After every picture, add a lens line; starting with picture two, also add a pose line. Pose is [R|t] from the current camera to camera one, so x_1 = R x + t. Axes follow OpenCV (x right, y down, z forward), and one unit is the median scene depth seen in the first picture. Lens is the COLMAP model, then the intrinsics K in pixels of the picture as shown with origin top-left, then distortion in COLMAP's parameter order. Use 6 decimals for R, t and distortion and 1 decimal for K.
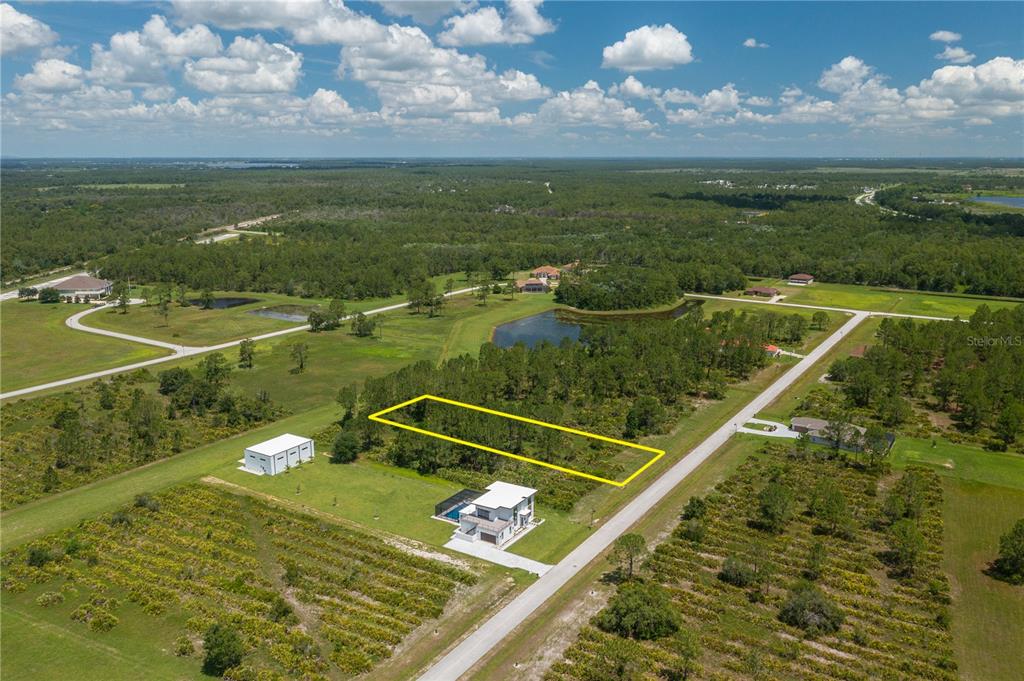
lens RADIAL K [[838.2, 0, 502.8], [0, 838.2, 282.8], [0, 0, 1]] dist [-0.011669, 0.007401]
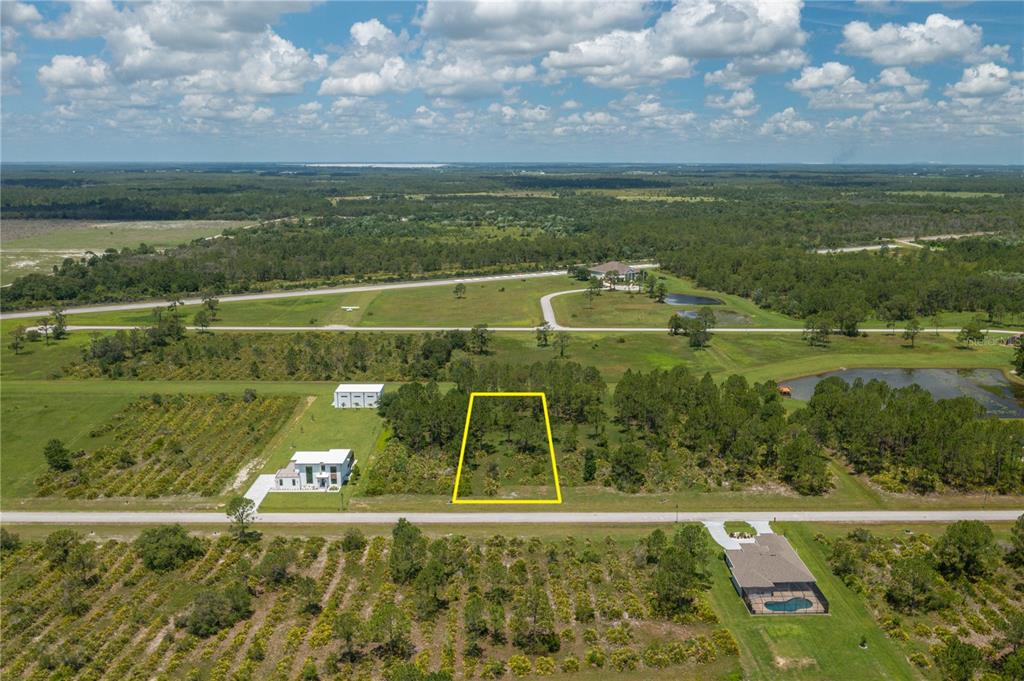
lens RADIAL K [[838.2, 0, 512.9], [0, 838.2, 342.6], [0, 0, 1]] dist [-0.011669, 0.007401]
pose [[0.549708, 0.176768, -0.816440, 0.832915], [-0.126553, 0.983696, 0.127772, -0.062675], [0.825715, 0.033086, 0.563116, 0.452719]]
